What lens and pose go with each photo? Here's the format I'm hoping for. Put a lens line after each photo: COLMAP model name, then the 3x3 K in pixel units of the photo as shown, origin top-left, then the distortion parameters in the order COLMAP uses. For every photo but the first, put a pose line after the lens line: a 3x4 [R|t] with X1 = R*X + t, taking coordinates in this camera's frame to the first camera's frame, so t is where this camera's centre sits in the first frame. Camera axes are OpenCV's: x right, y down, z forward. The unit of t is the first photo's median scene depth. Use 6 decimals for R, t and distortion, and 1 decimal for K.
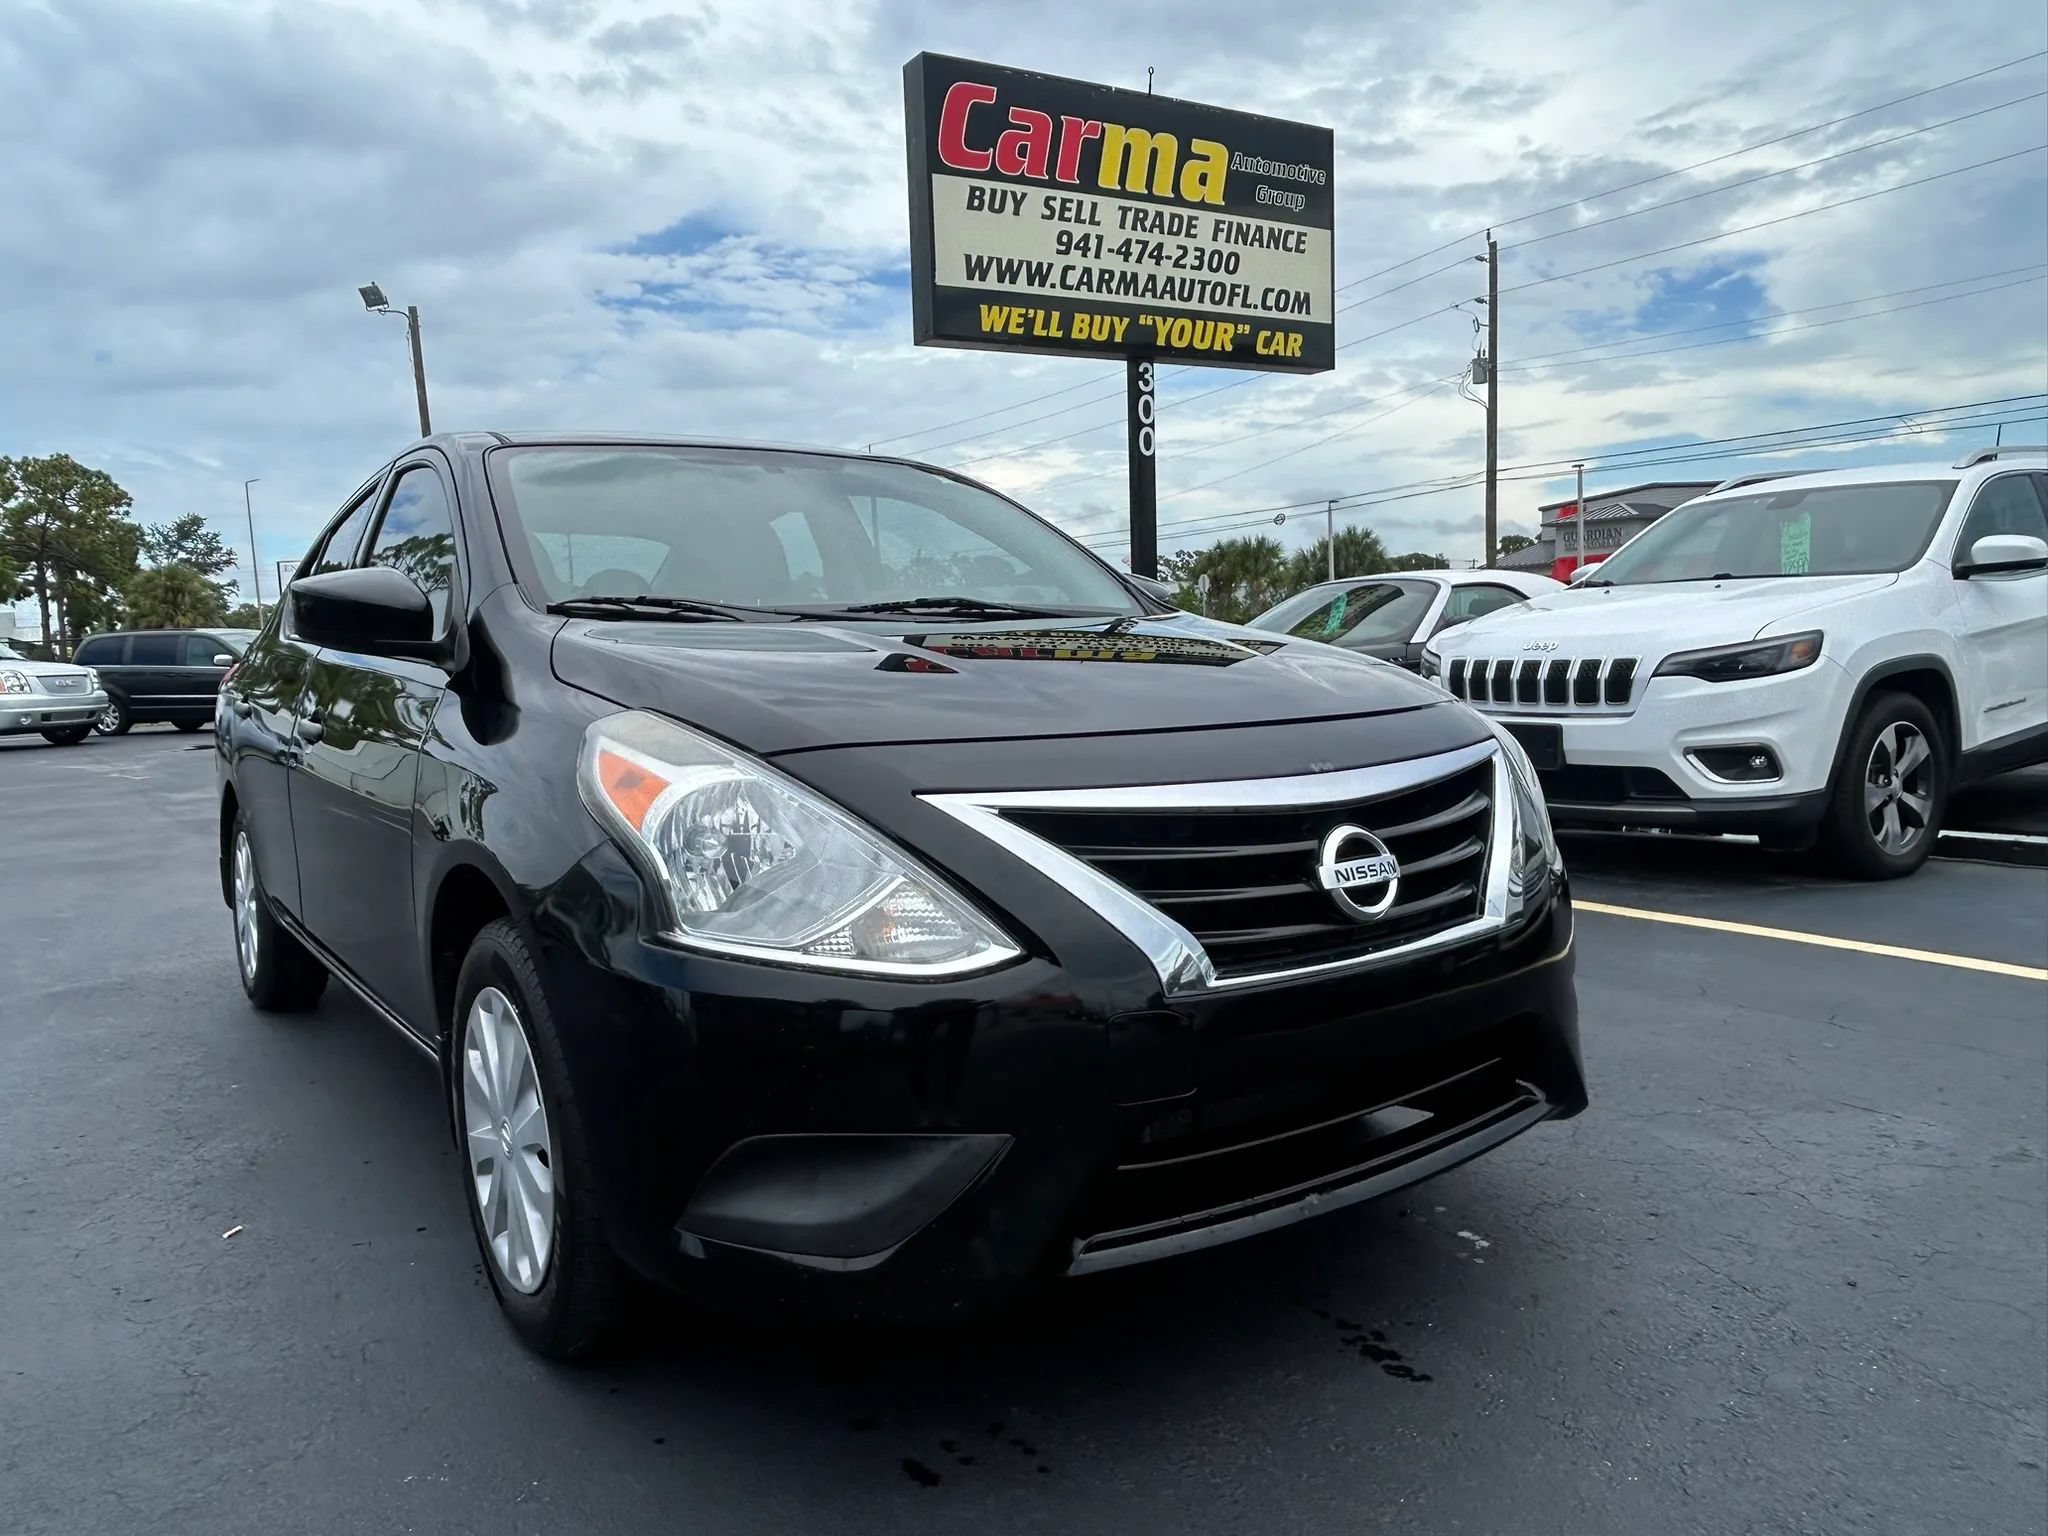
lens RADIAL K [[1448.6, 0, 1020.6], [0, 1448.6, 771.7], [0, 0, 1]] dist [-0.005790, 0.000759]
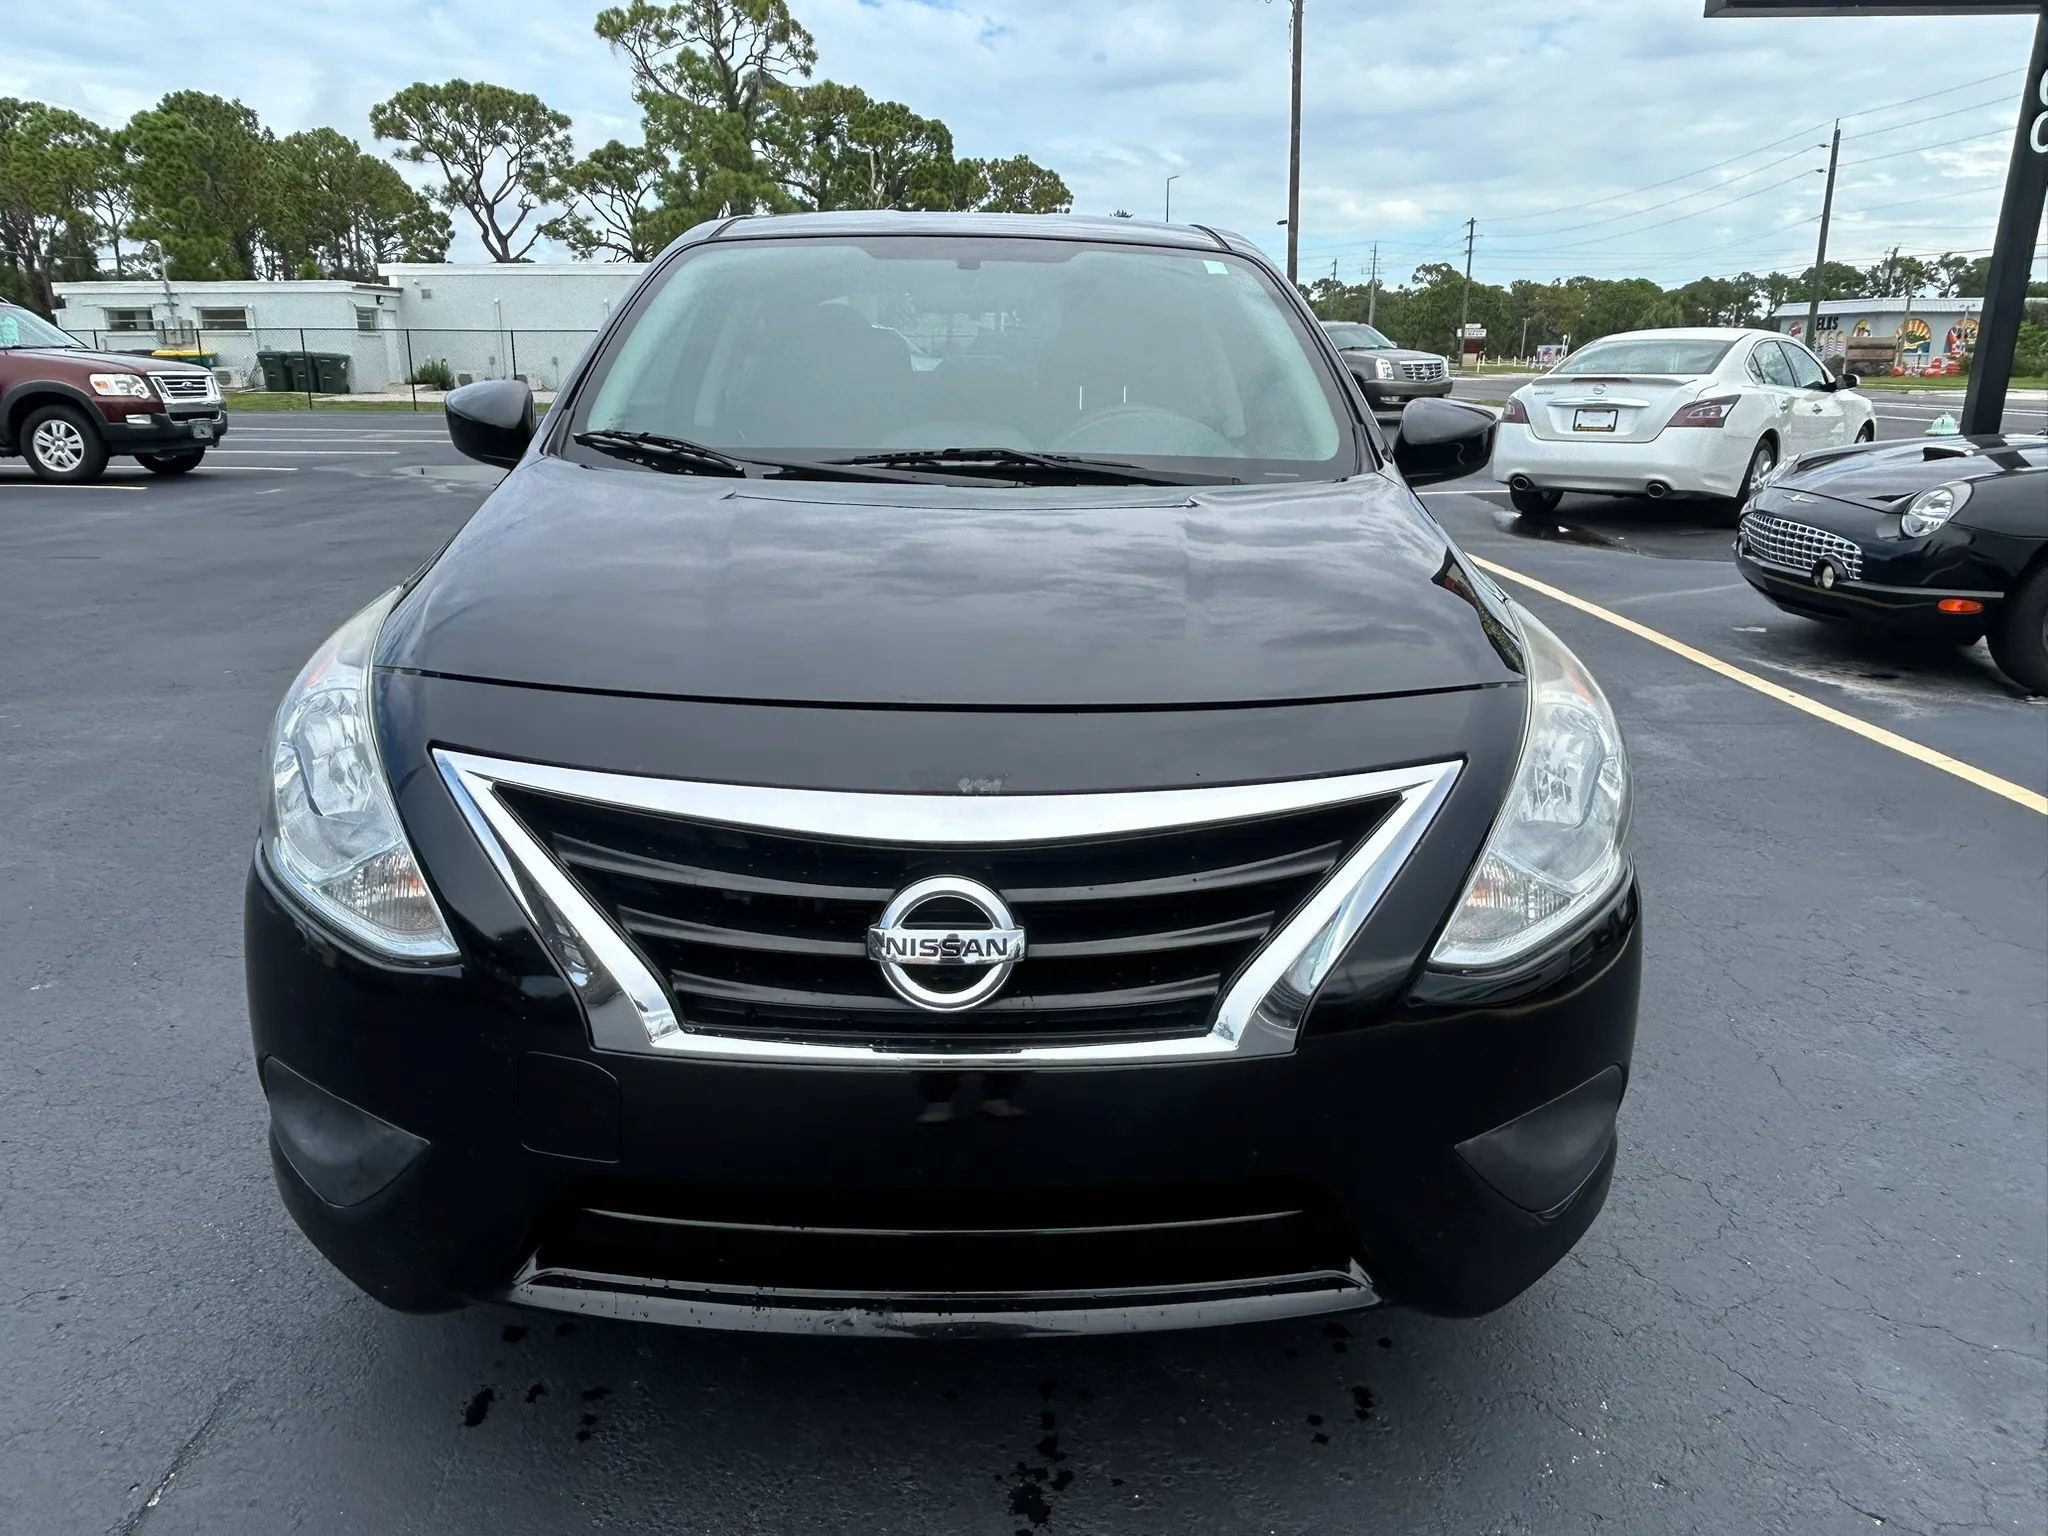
lens RADIAL K [[1448.6, 0, 1013.3], [0, 1448.6, 766.2], [0, 0, 1]] dist [-0.005790, 0.000759]
pose [[0.825043, 0.196530, -0.529793, 0.453418], [-0.090250, 0.971364, 0.219787, -0.130809], [0.557816, -0.133519, 0.819154, 0.306674]]
